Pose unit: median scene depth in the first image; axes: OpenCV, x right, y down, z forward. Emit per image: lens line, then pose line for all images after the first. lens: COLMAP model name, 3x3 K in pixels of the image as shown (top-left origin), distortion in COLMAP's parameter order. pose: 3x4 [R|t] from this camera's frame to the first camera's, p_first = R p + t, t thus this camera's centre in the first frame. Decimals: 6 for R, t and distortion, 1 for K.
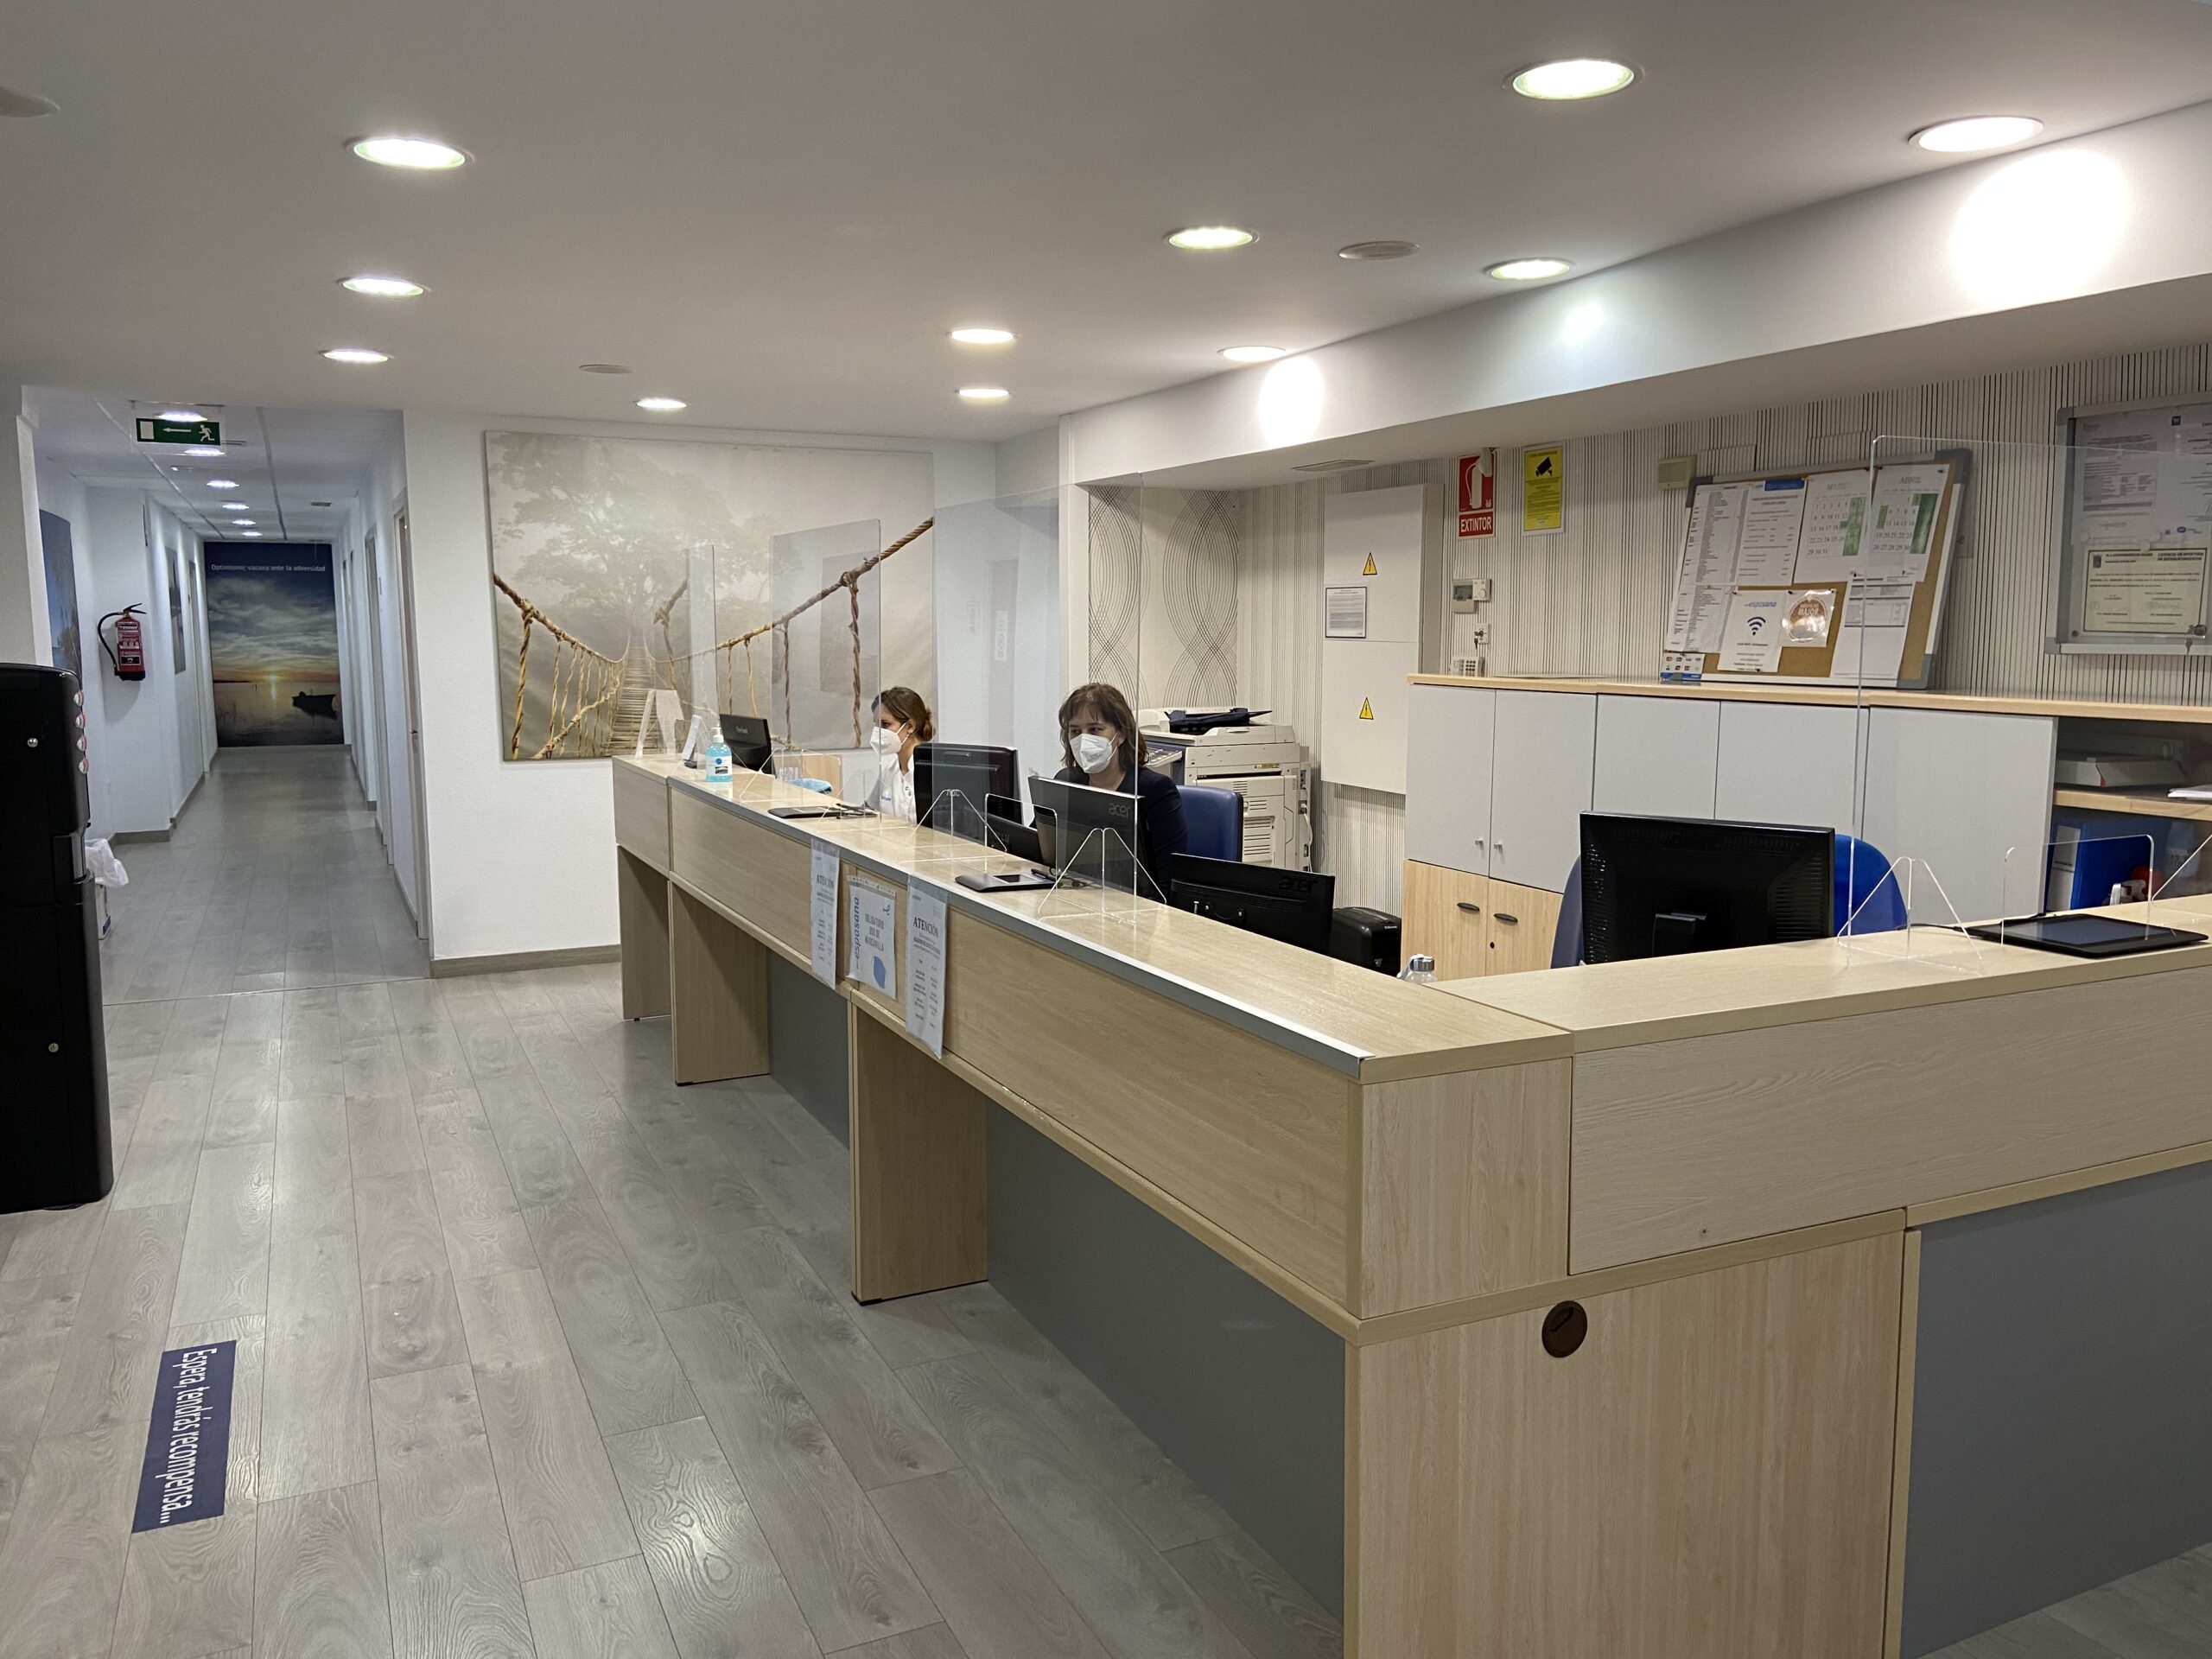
lens RADIAL K [[1662.7, 0, 1104.5], [0, 1662.7, 822.7], [0, 0, 1]] dist [0.143397, -0.184934]
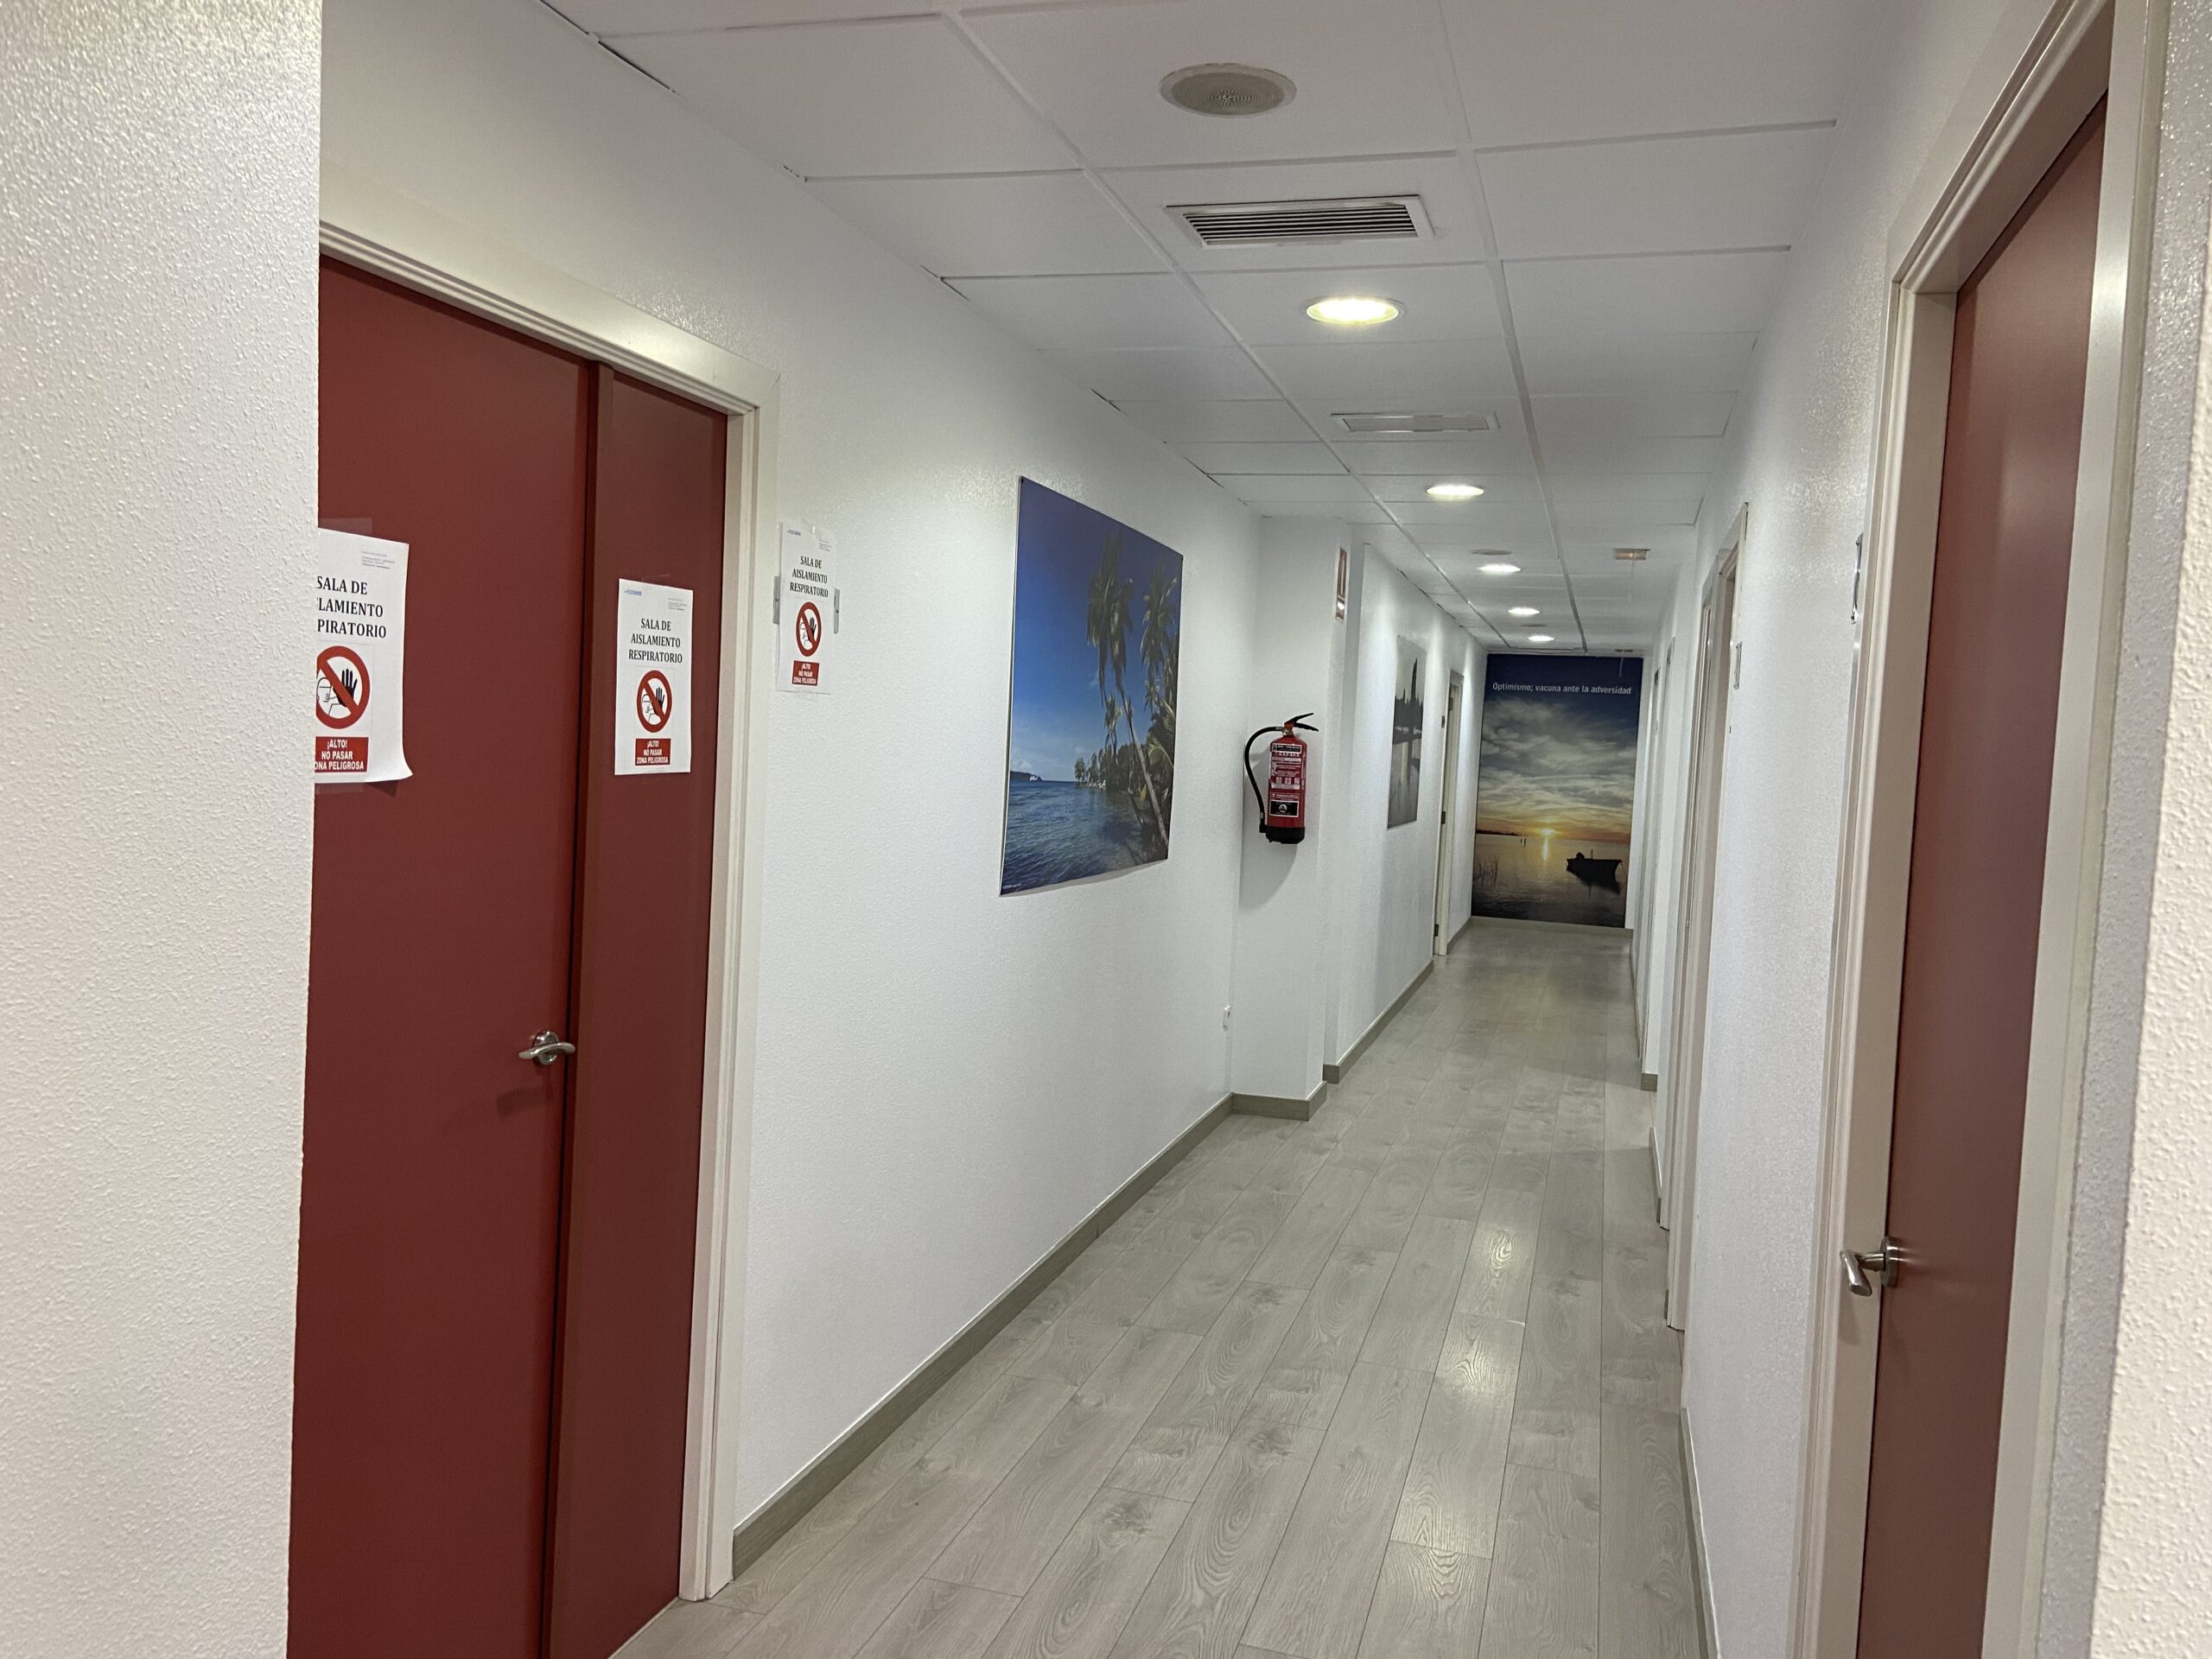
lens RADIAL K [[1662.7, 0, 1104.5], [0, 1662.7, 822.7], [0, 0, 1]] dist [0.143397, -0.184934]
pose [[0.743022, 0.075749, -0.664966, -0.235281], [-0.133213, 0.990432, -0.036027, -0.061320], [0.655875, 0.115351, 0.746004, 0.532851]]
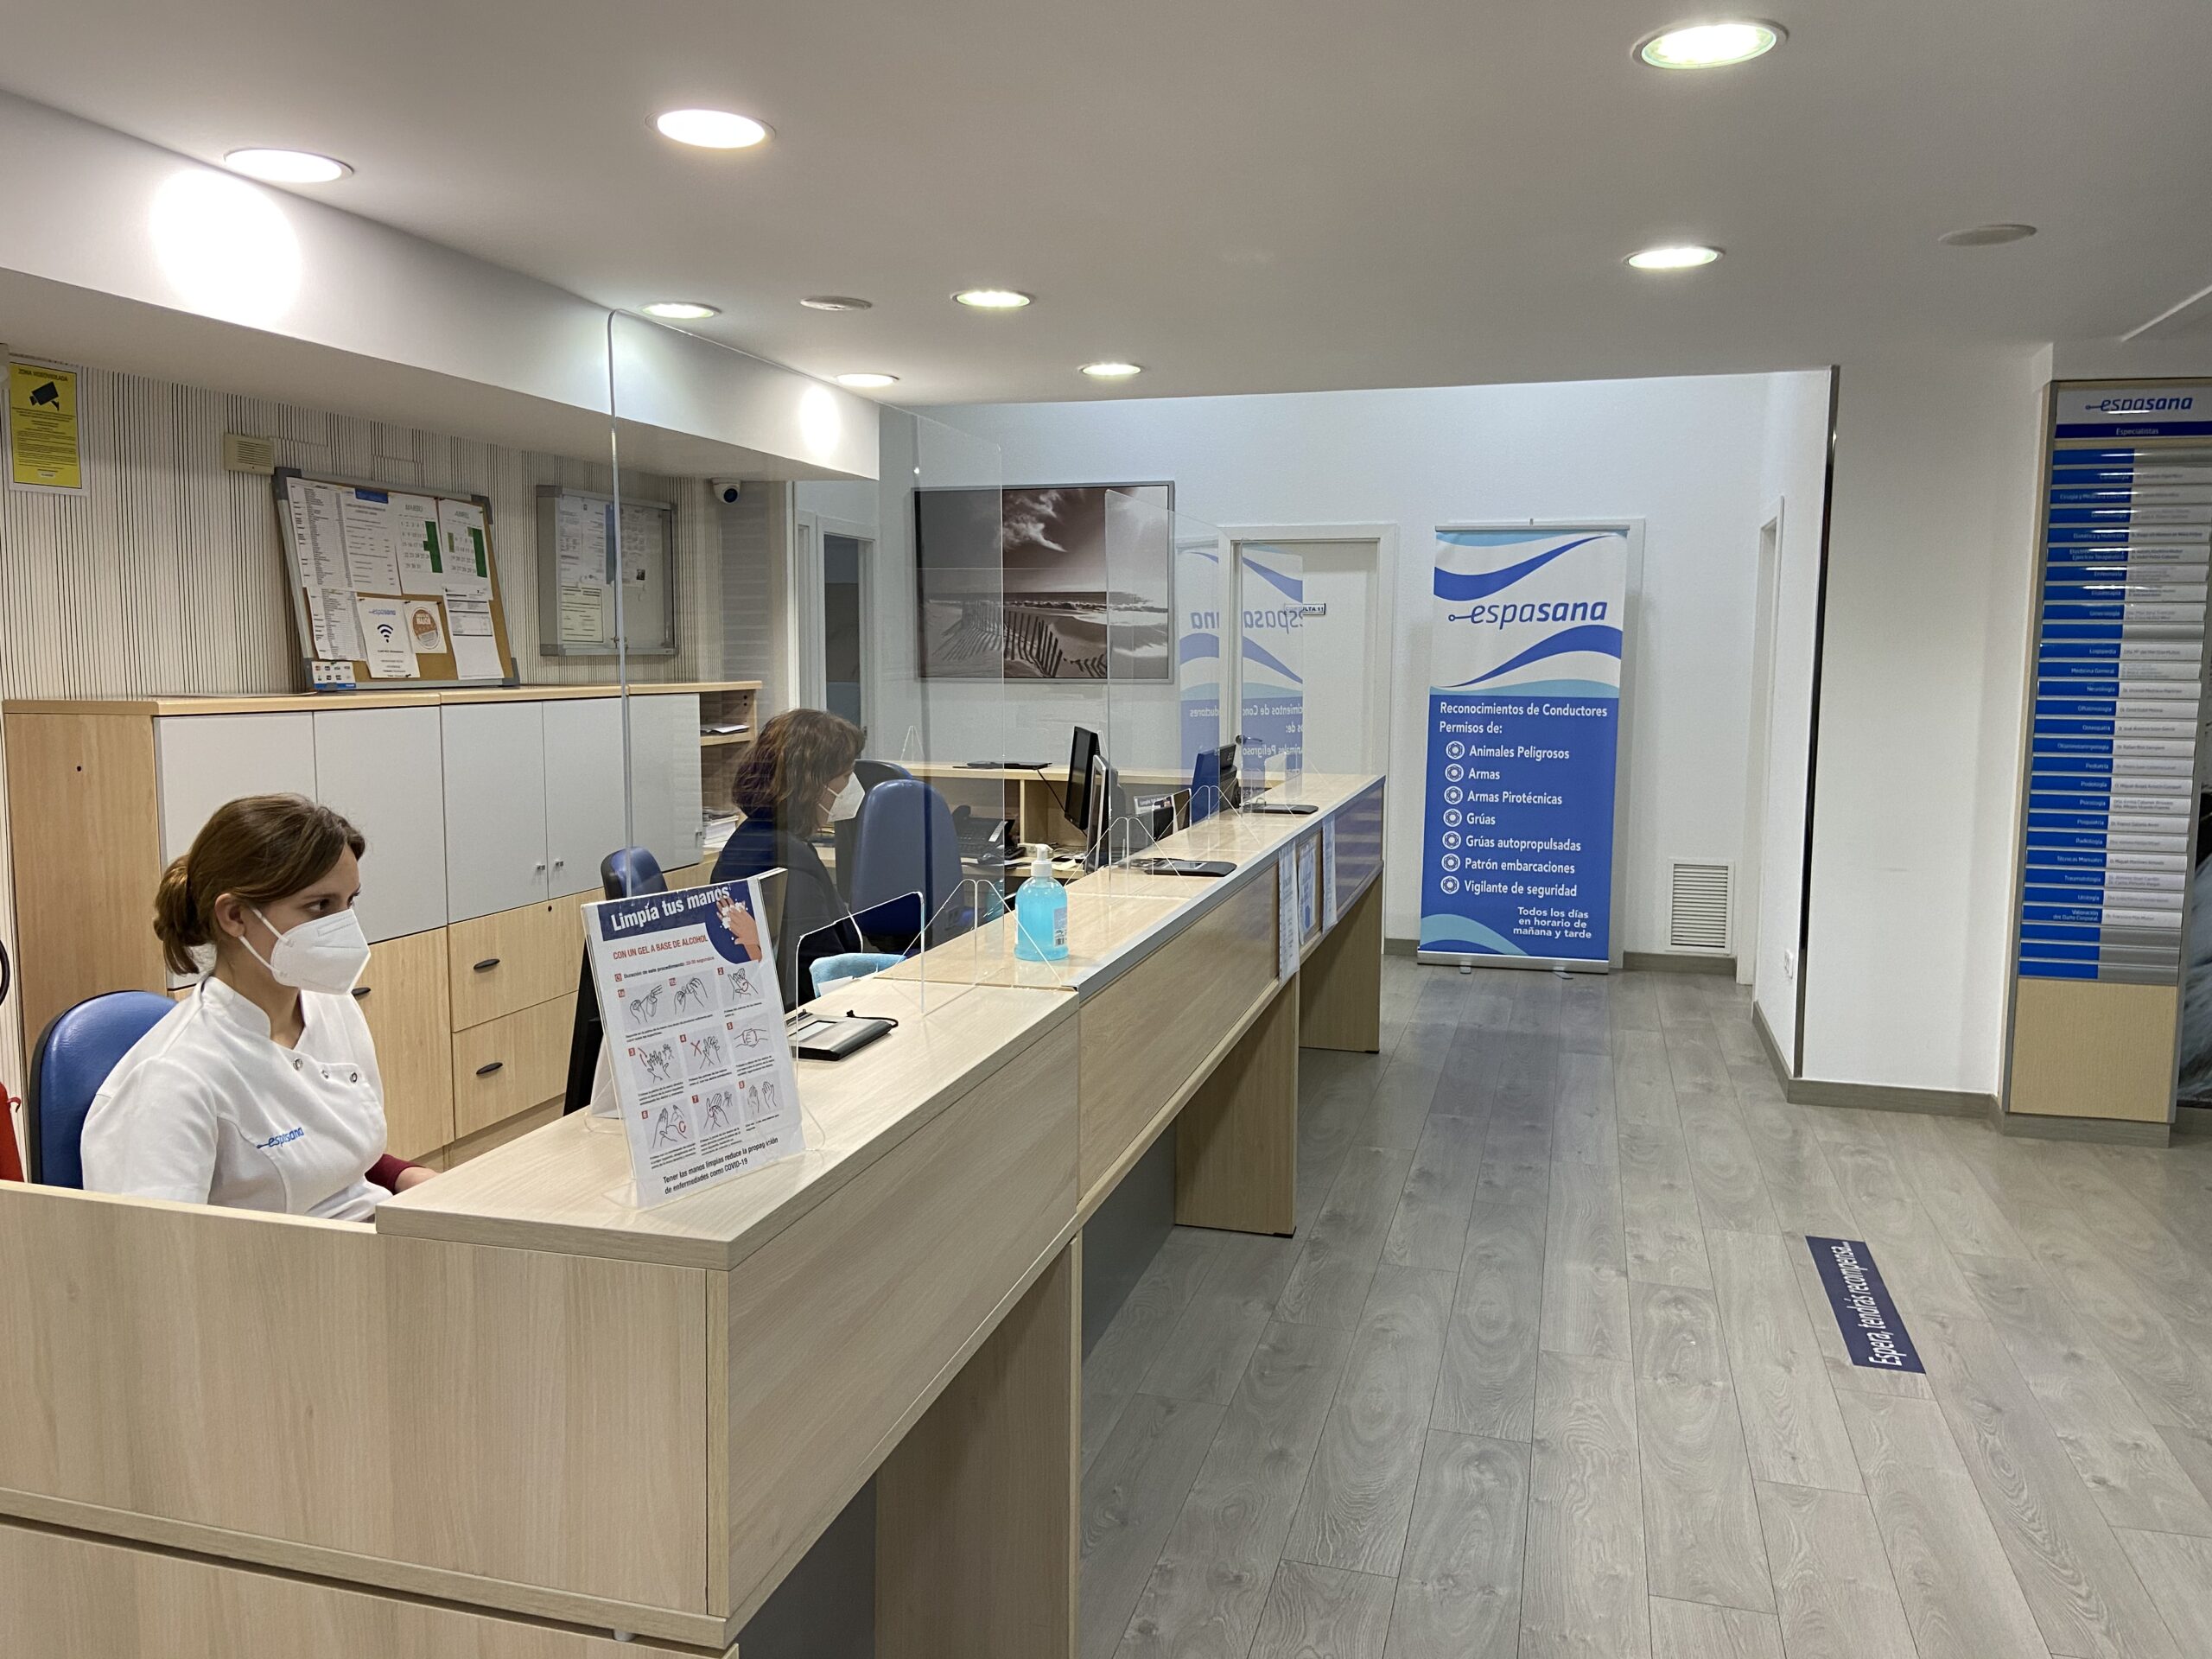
lens RADIAL K [[1662.7, 0, 1104.5], [0, 1662.7, 822.7], [0, 0, 1]] dist [0.143397, -0.184934]
pose [[-0.753068, -0.072716, 0.653912, -0.543297], [0.073416, 0.978380, 0.193346, -0.150422], [-0.653833, 0.193610, -0.731449, 1.311811]]
